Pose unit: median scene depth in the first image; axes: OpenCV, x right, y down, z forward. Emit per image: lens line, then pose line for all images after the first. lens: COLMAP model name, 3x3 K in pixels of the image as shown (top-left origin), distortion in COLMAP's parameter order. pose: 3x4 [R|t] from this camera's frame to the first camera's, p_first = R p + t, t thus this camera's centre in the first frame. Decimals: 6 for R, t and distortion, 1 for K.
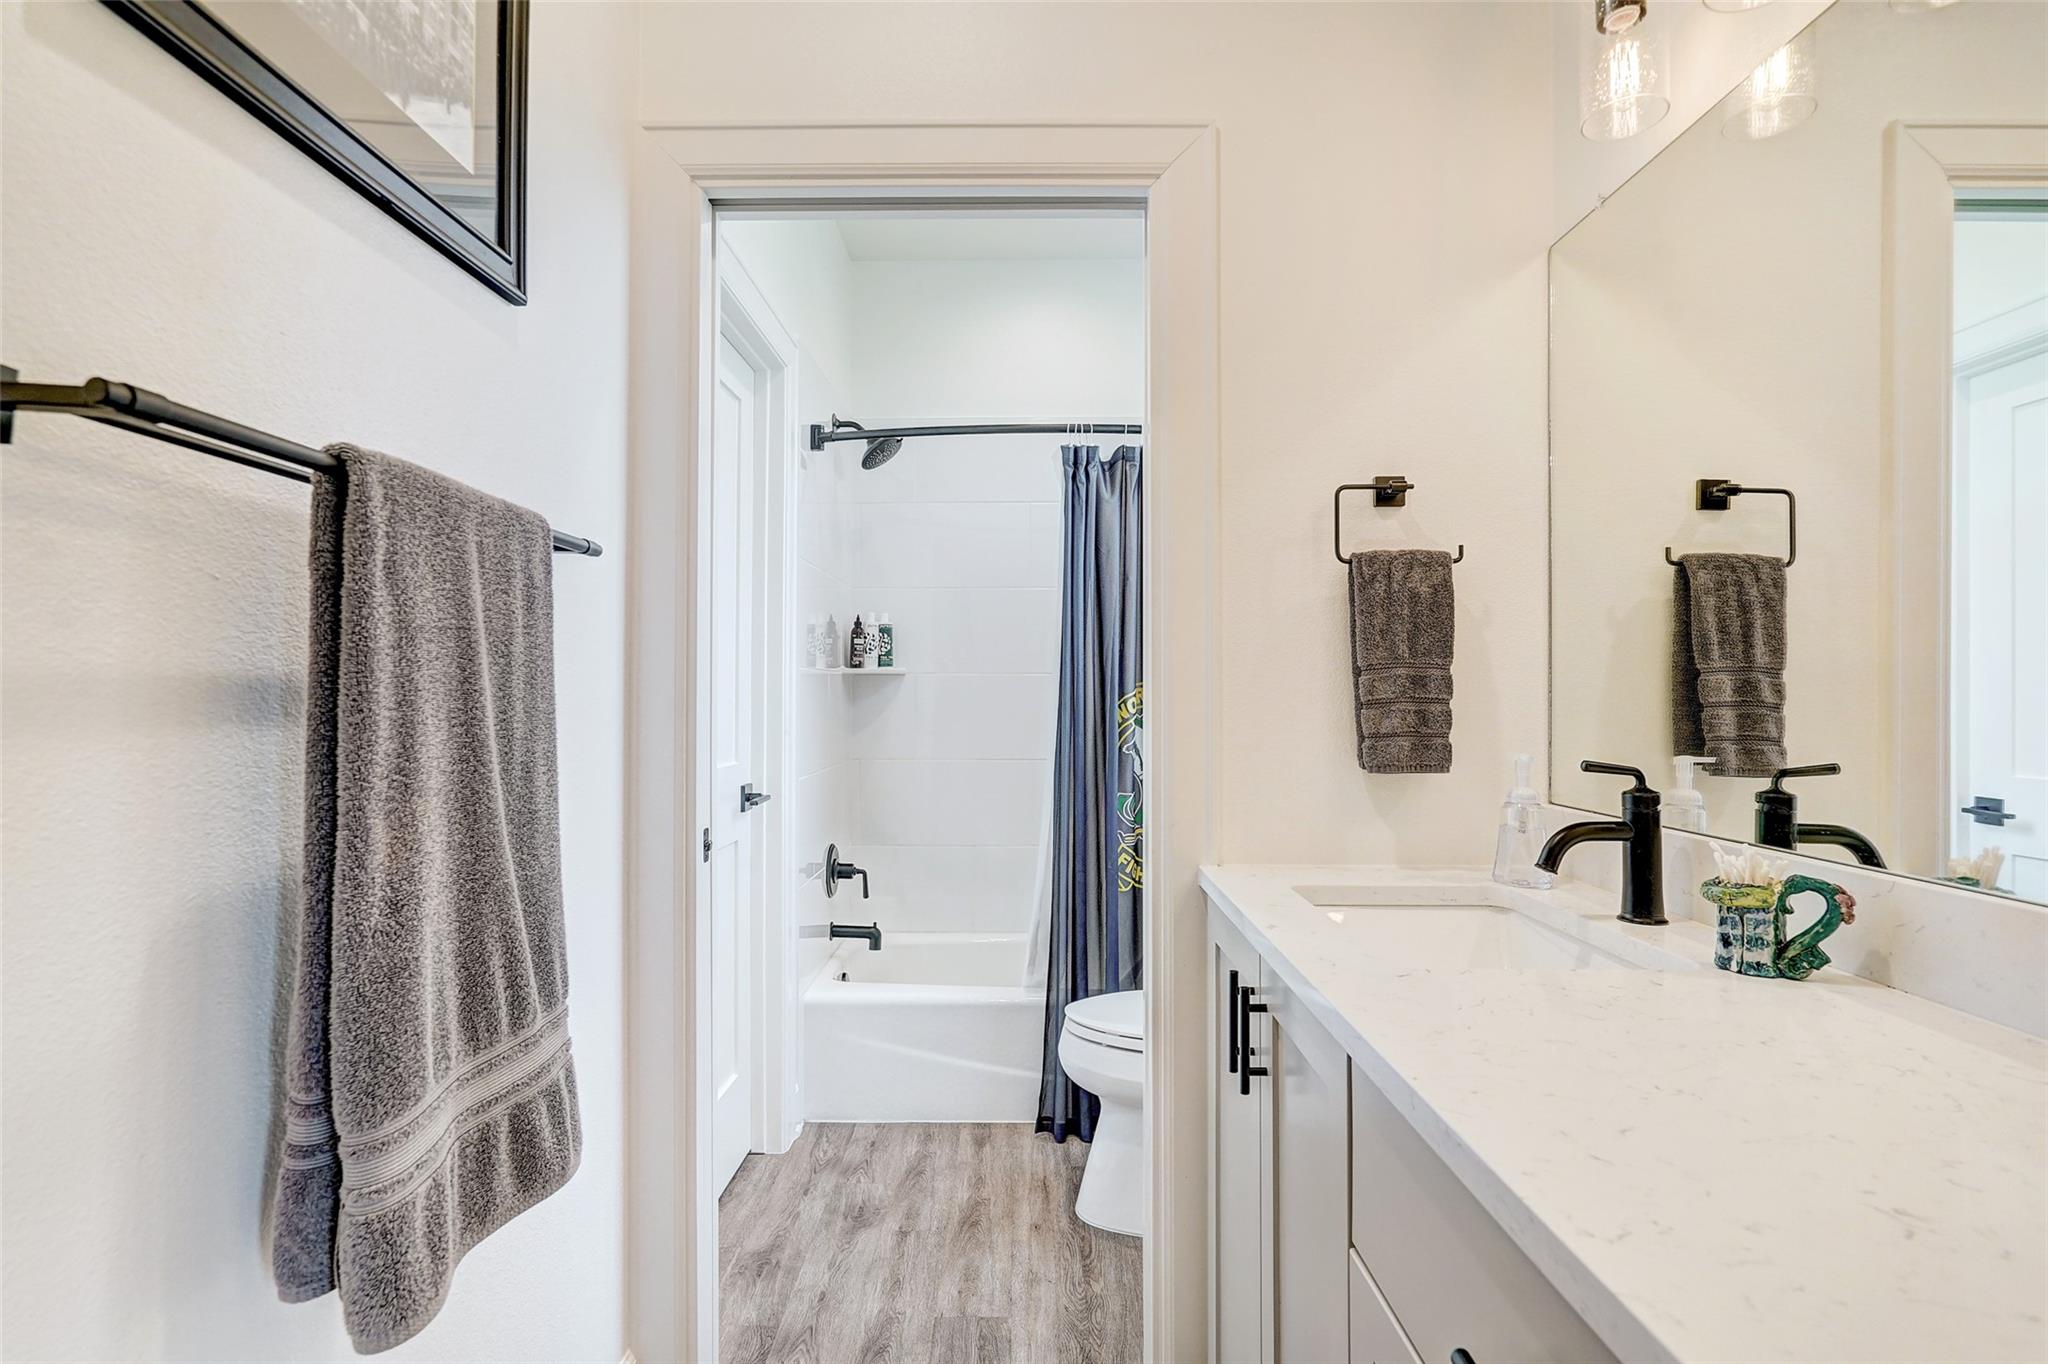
lens RADIAL K [[986.5, 0, 1024.3], [0, 986.5, 684.7], [0, 0, 1]] dist [-0.022872, 0.024448]
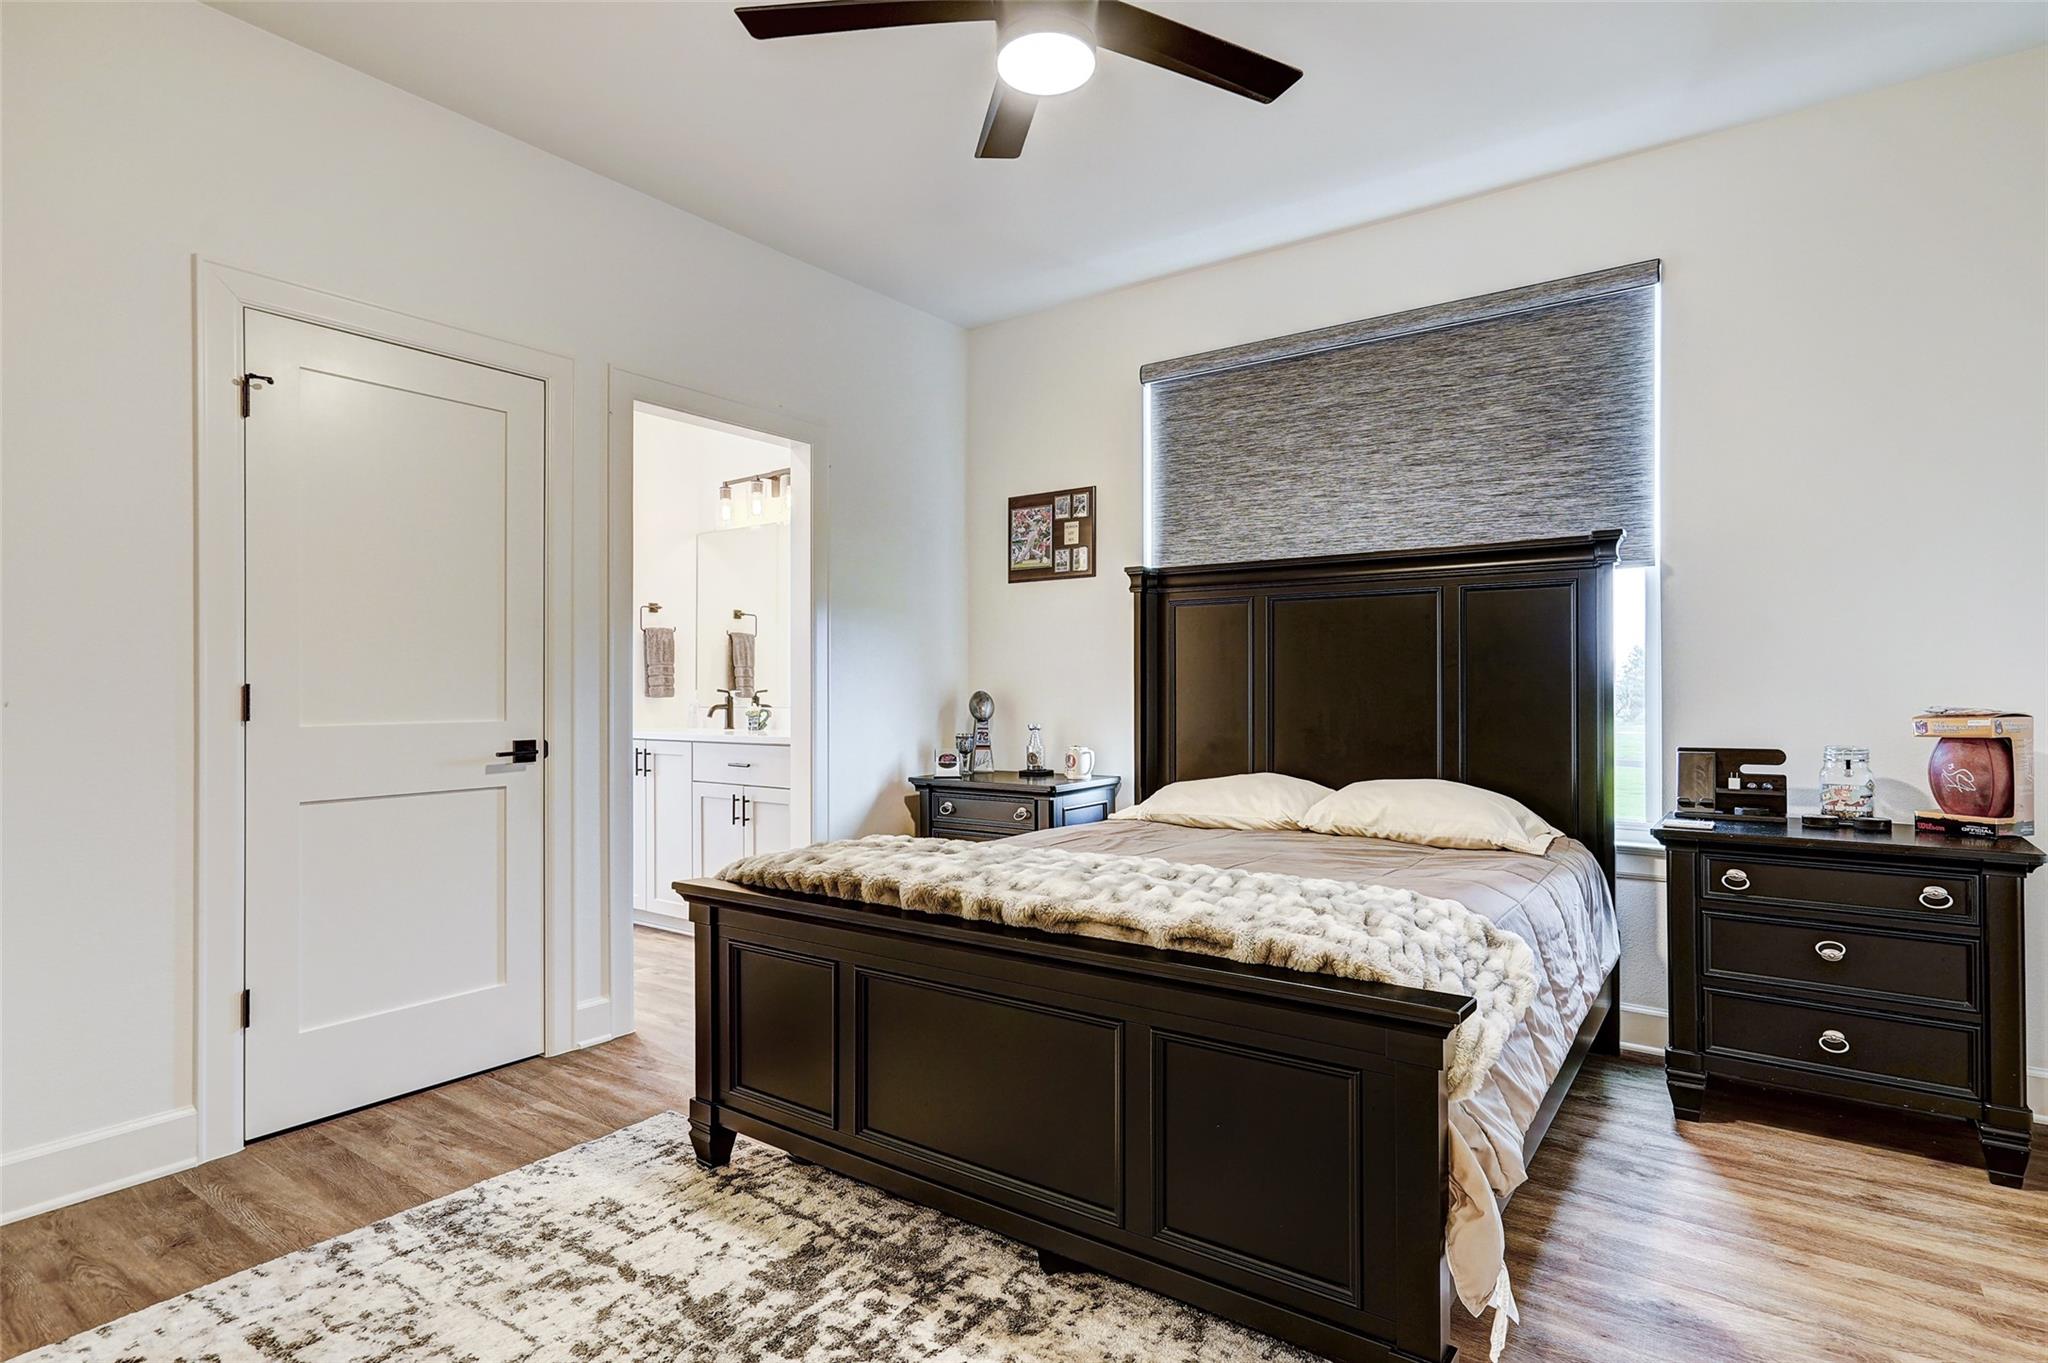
lens RADIAL K [[1039.4, 0, 1017.7], [0, 1039.4, 684.9], [0, 0, 1]] dist [-0.001478, 0.011286]
pose [[0.589621, -0.000562, 0.807680, -1.664754], [-0.001368, 0.999998, 0.001695, 0.041355], [-0.807679, -0.002104, 0.589619, -1.940860]]
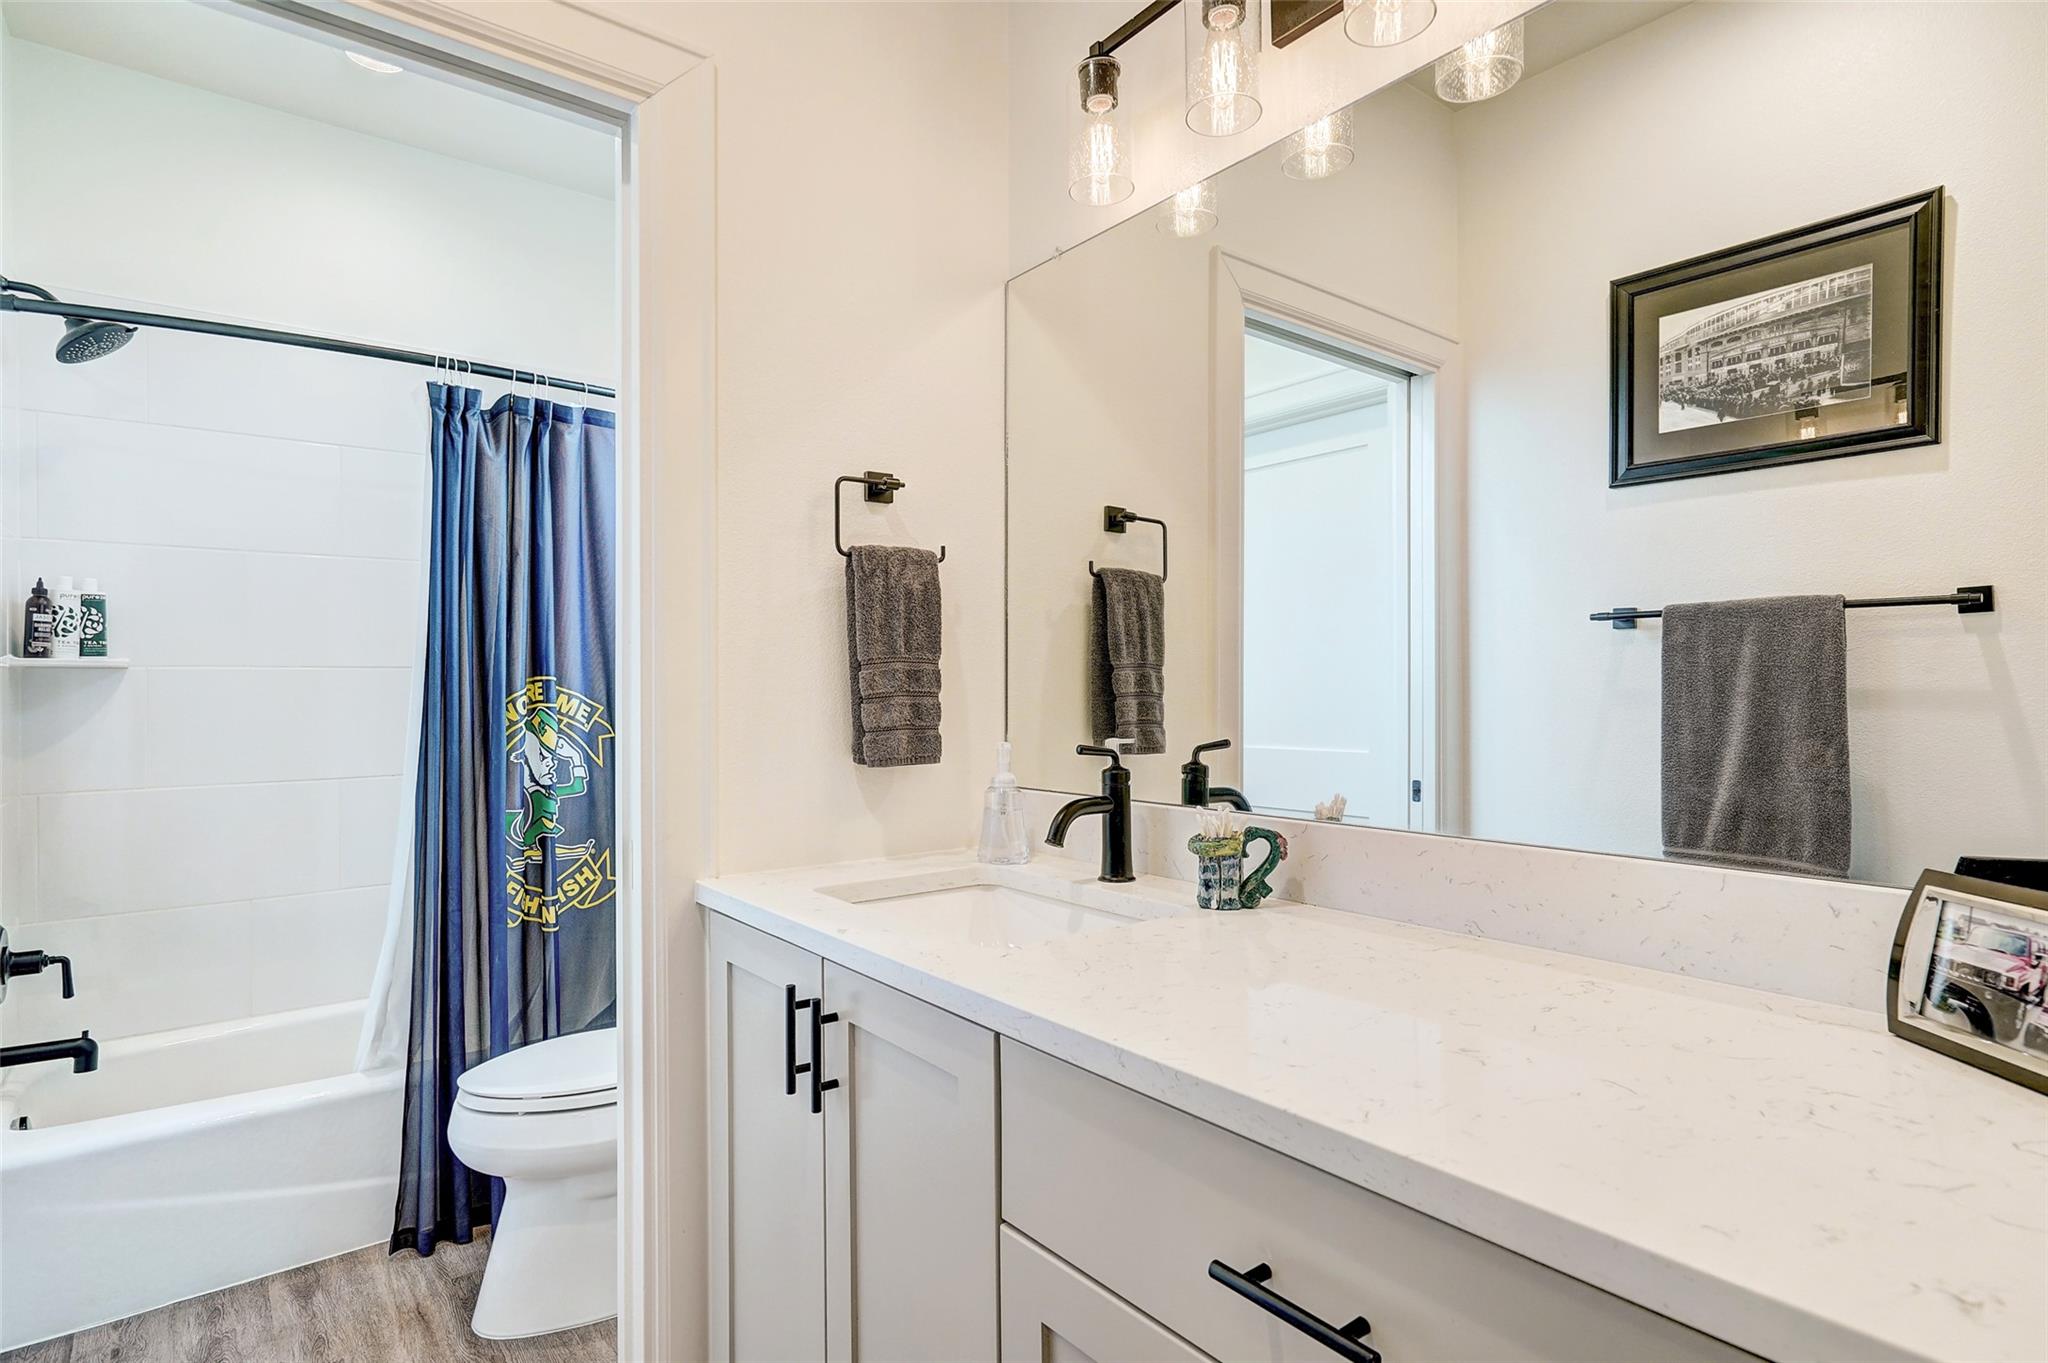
lens RADIAL K [[1039.4, 0, 1017.7], [0, 1039.4, 684.9], [0, 0, 1]] dist [-0.001478, 0.011286]
pose [[0.794398, -0.005940, 0.607369, -0.170095], [0.003643, 0.999981, 0.005015, 0.001199], [-0.607387, -0.001771, 0.794404, 0.068392]]
